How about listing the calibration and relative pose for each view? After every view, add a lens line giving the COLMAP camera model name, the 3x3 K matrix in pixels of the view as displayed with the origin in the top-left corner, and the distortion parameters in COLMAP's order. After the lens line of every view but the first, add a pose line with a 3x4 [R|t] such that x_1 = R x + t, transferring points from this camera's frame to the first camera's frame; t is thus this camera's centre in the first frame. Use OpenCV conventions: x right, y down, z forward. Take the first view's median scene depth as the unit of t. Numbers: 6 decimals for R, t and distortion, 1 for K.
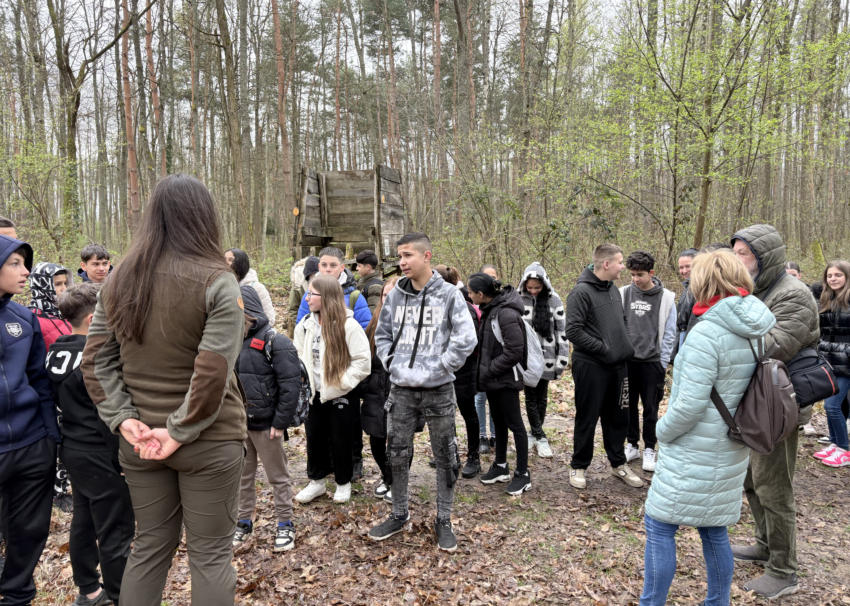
lens RADIAL K [[659.5, 0, 424.8], [0, 659.5, 303.4], [0, 0, 1]] dist [-0.003116, 0.000463]
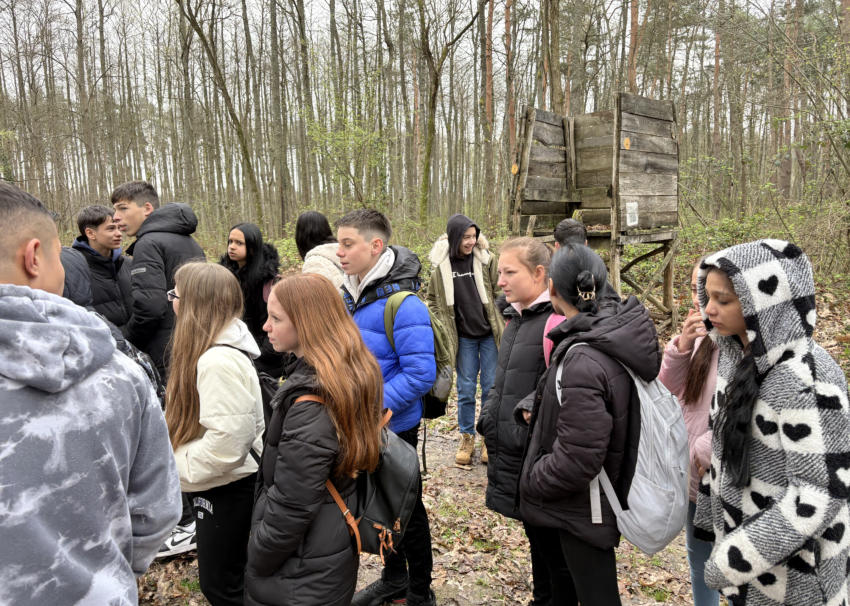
lens RADIAL K [[659.5, 0, 425.6], [0, 659.5, 301.2], [0, 0, 1]] dist [-0.003116, 0.000463]
pose [[0.845473, 0.054497, -0.531231, 0.127491], [-0.035473, 0.998313, 0.045957, -0.017784], [0.532839, -0.020011, 0.845980, 0.292835]]
